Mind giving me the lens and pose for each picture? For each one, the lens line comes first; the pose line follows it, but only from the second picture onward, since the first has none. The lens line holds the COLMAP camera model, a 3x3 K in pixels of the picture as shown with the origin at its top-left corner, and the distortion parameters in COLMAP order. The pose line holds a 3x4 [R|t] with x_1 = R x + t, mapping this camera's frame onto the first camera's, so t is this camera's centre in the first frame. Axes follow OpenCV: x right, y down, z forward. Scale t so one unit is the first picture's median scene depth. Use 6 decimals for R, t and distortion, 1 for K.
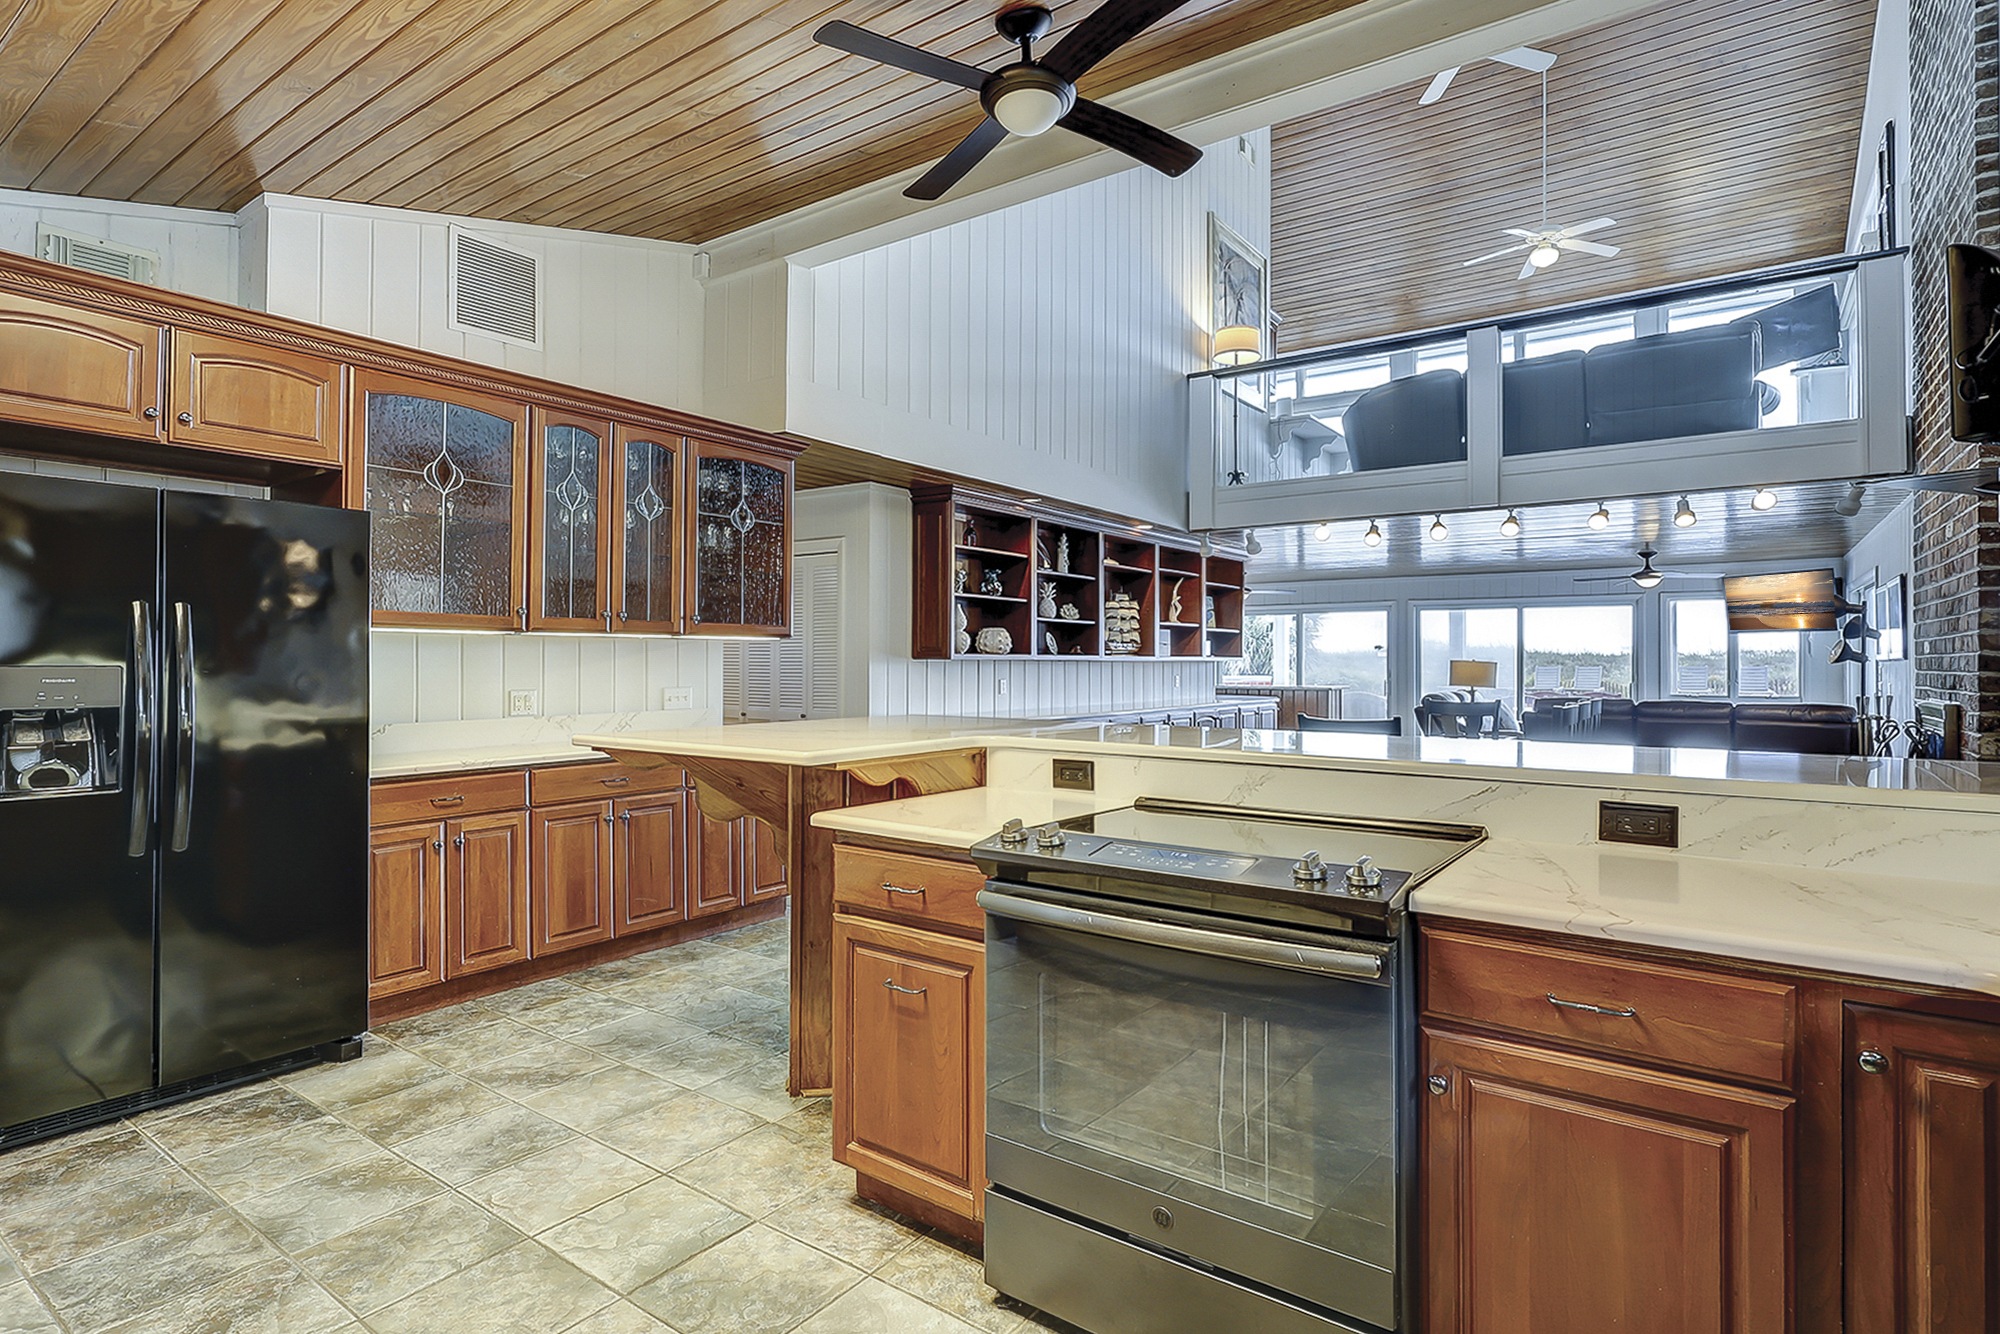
lens RADIAL K [[922.7, 0, 976.6], [0, 922.7, 656.3], [0, 0, 1]] dist [0.001375, 0.000127]
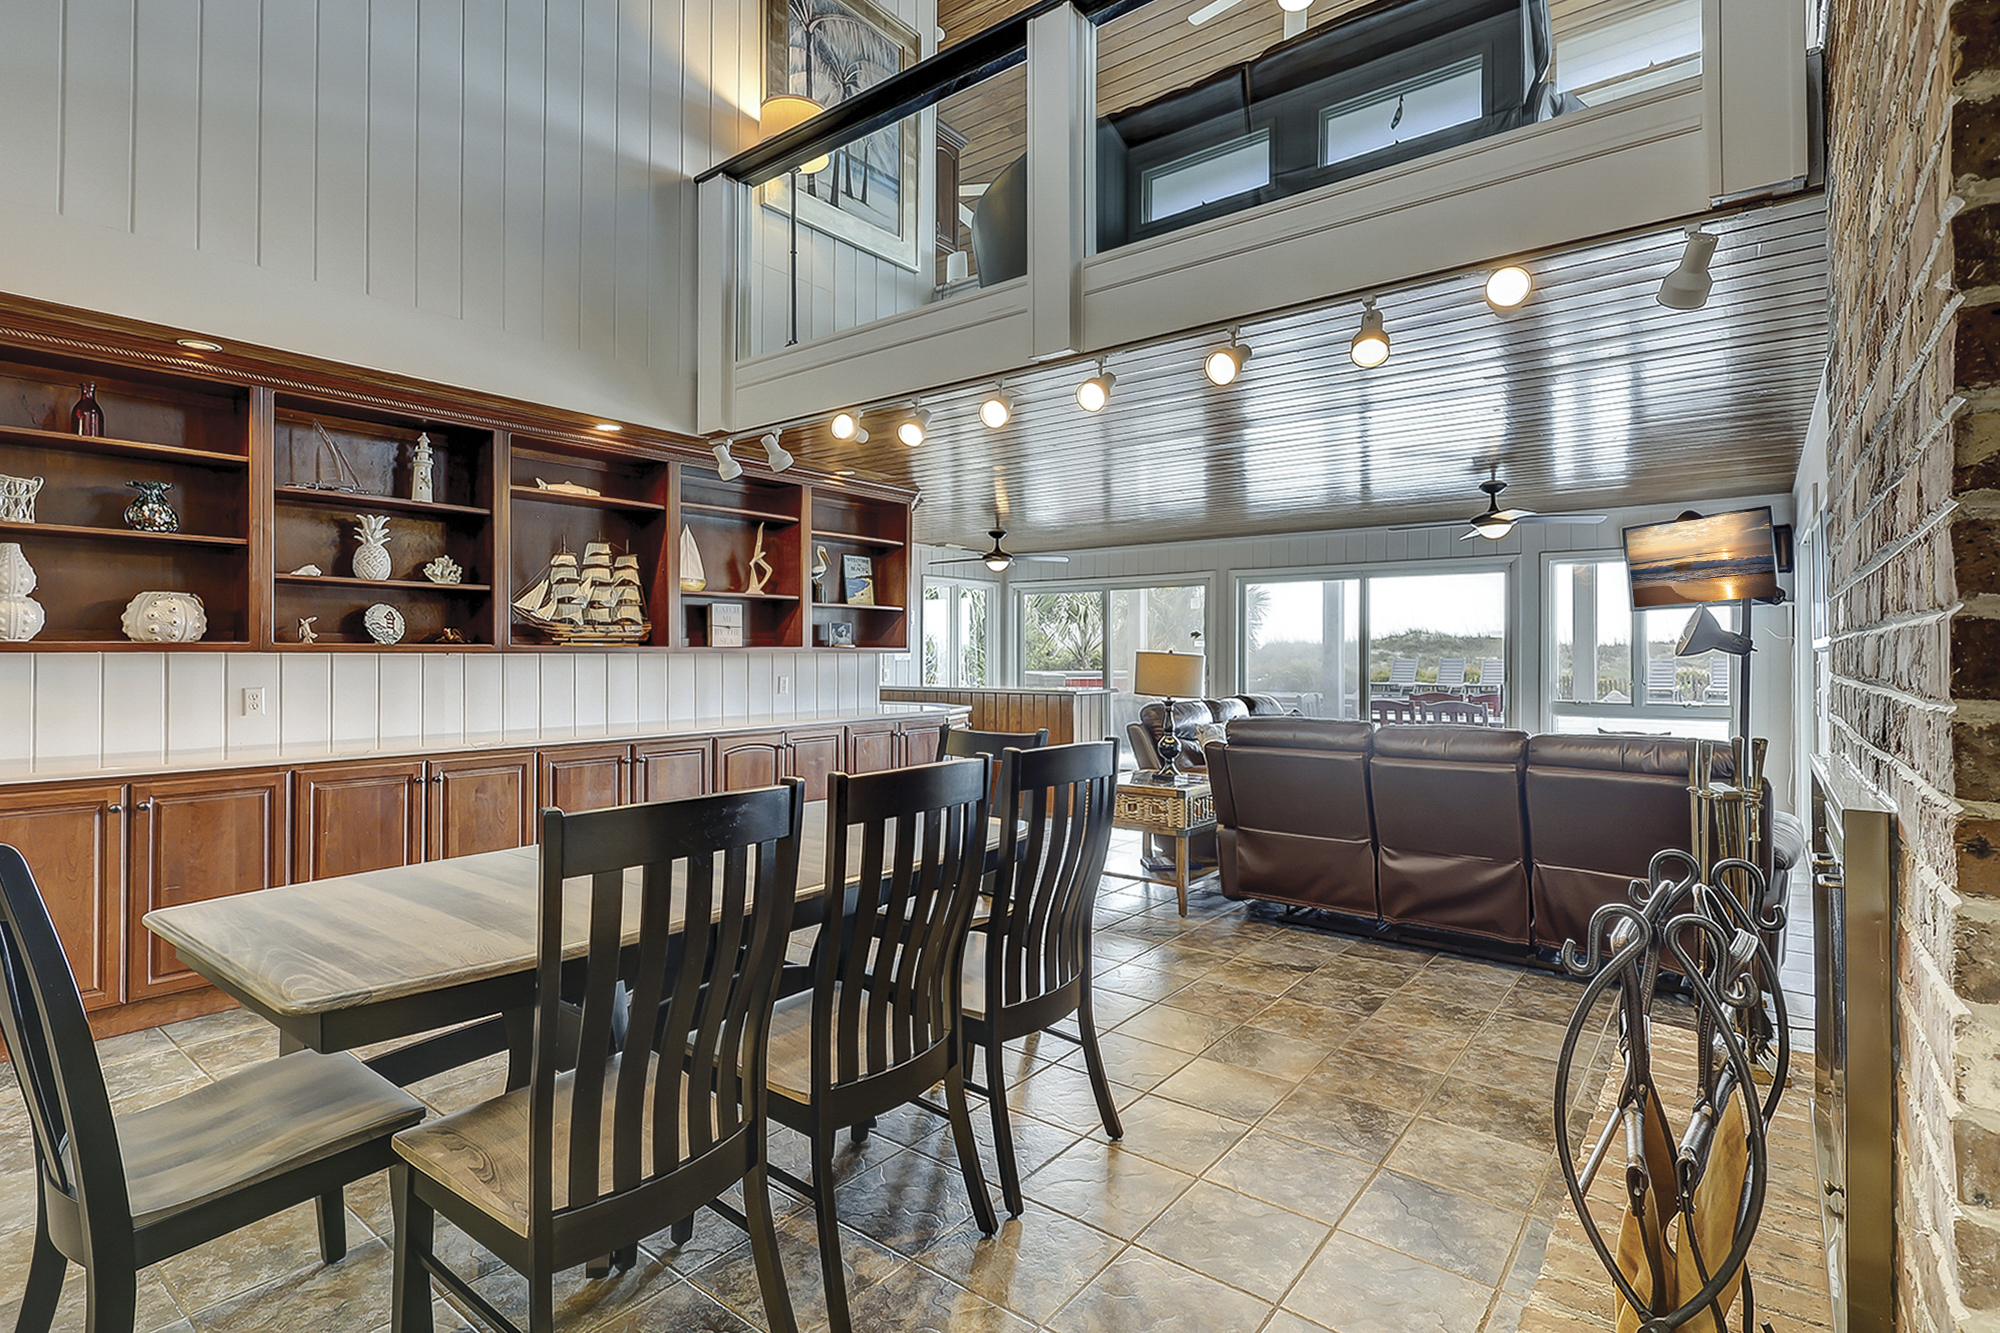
lens RADIAL K [[951.2, 0, 999.6], [0, 951.2, 648.7], [0, 0, 1]] dist [0.001643, 0.000617]
pose [[0.999843, -0.003258, 0.017406, 0.401165], [0.003251, 0.999995, 0.000393, 0.001937], [-0.017407, -0.000337, 0.999848, 0.365984]]
